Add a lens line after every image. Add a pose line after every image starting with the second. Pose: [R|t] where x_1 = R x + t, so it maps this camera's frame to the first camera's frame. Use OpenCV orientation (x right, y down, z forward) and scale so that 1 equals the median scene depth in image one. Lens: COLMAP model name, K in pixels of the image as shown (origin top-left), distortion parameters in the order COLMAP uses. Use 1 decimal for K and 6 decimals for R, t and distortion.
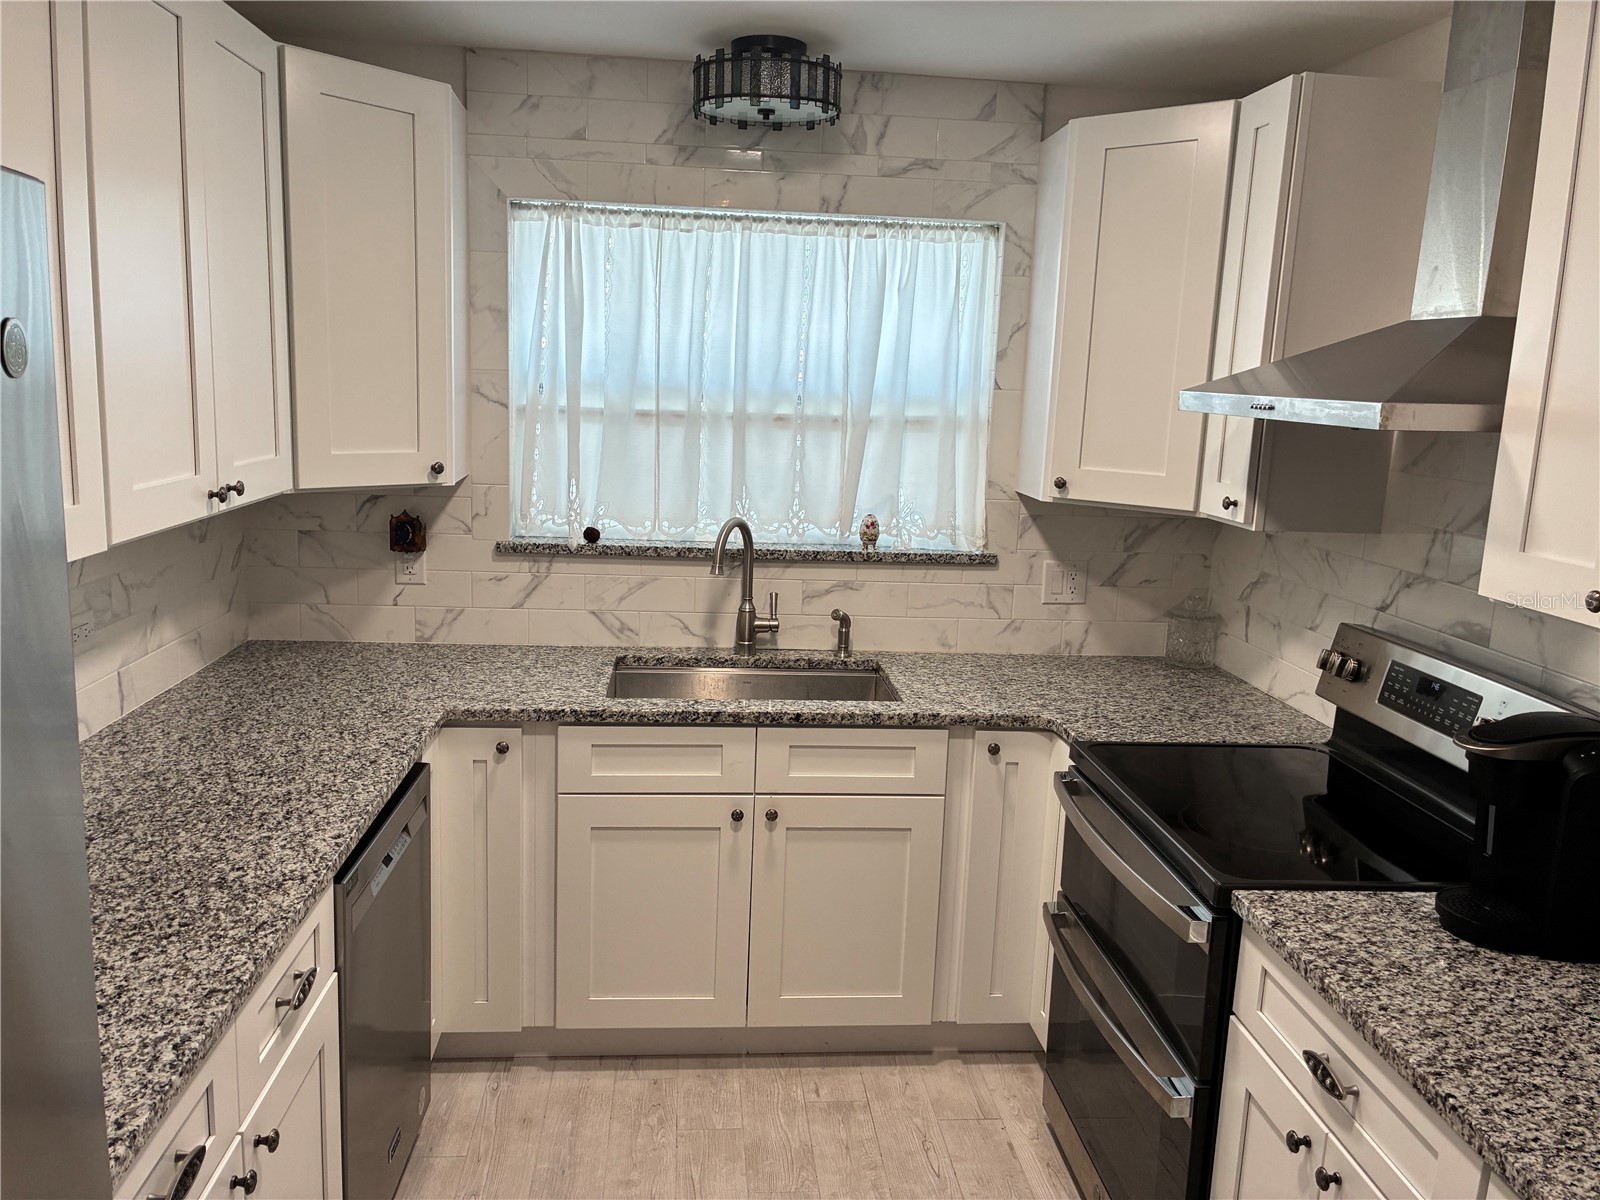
lens RADIAL K [[1221.7, 0, 800.0], [0, 1221.7, 600.0], [0, 0, 1]] dist [0.084591, -0.147030]
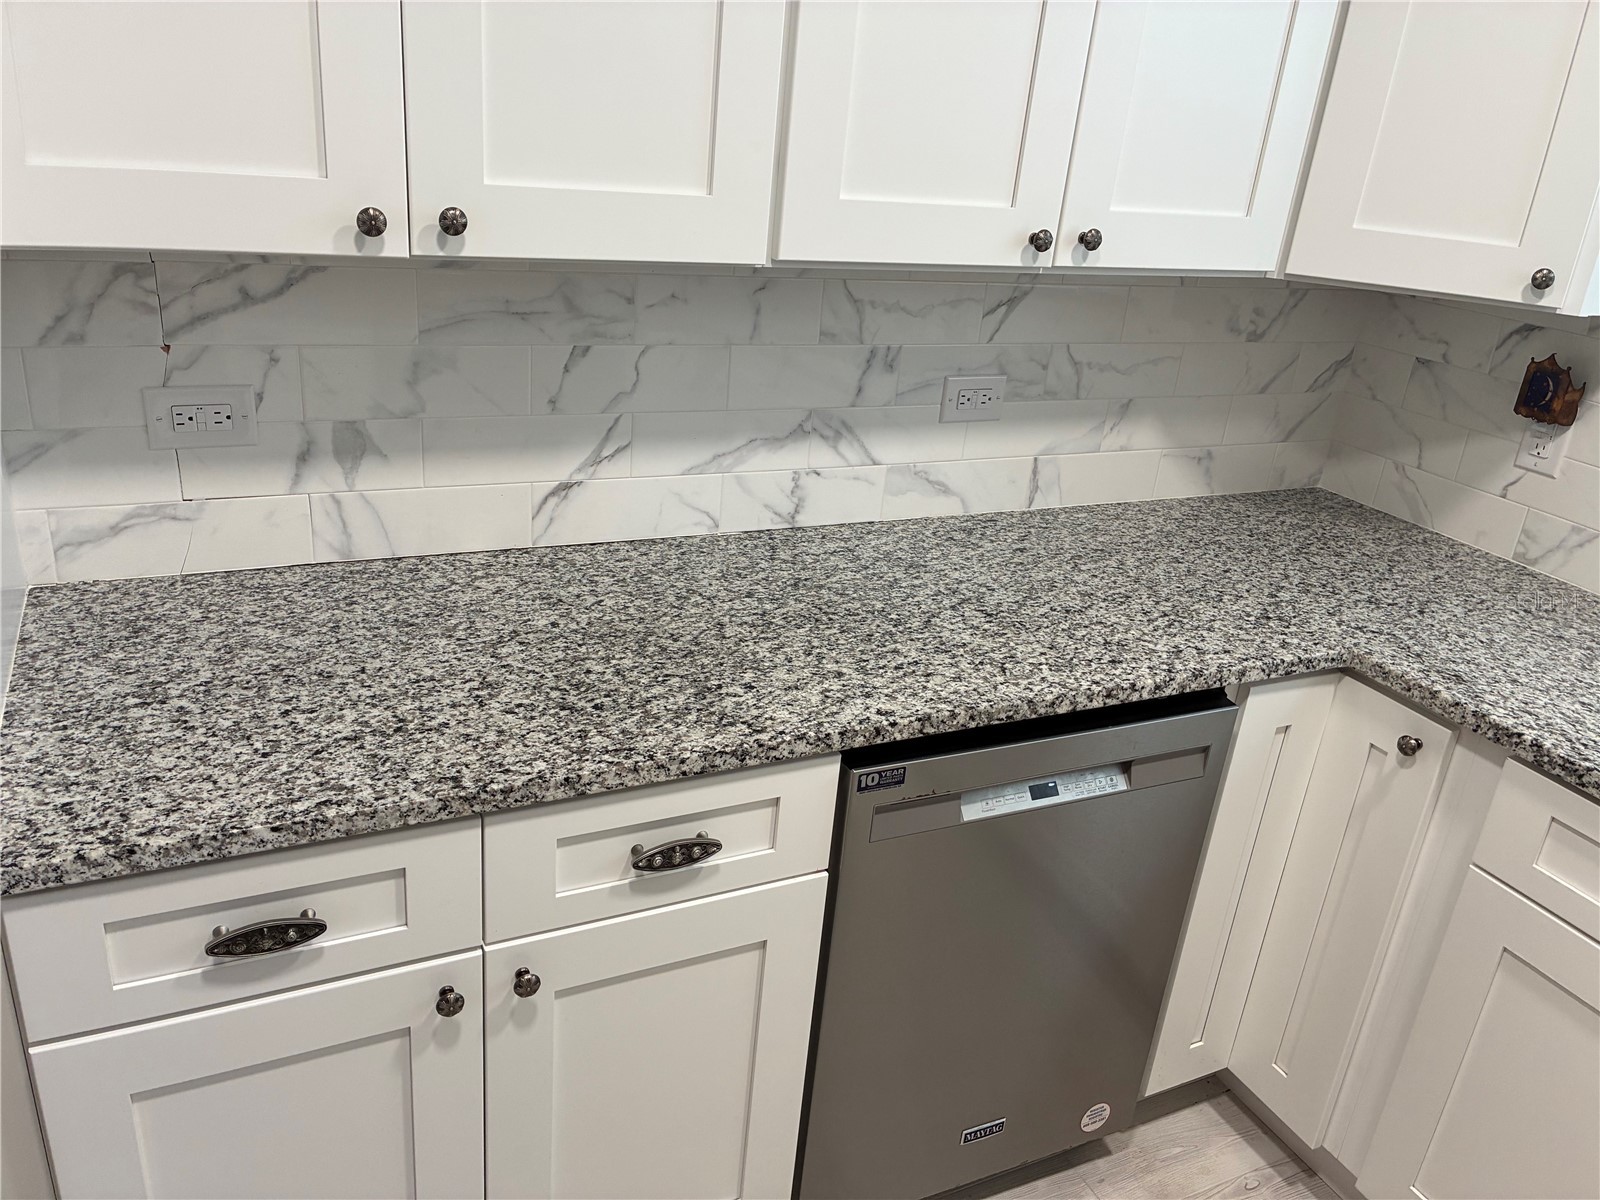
lens RADIAL K [[1221.7, 0, 800.0], [0, 1221.7, 600.0], [0, 0, 1]] dist [0.084591, -0.147030]
pose [[0.362455, 0.348946, -0.864212, 0.153809], [-0.243246, 0.930545, 0.273711, -0.041401], [0.899699, 0.111008, 0.422160, 0.473252]]
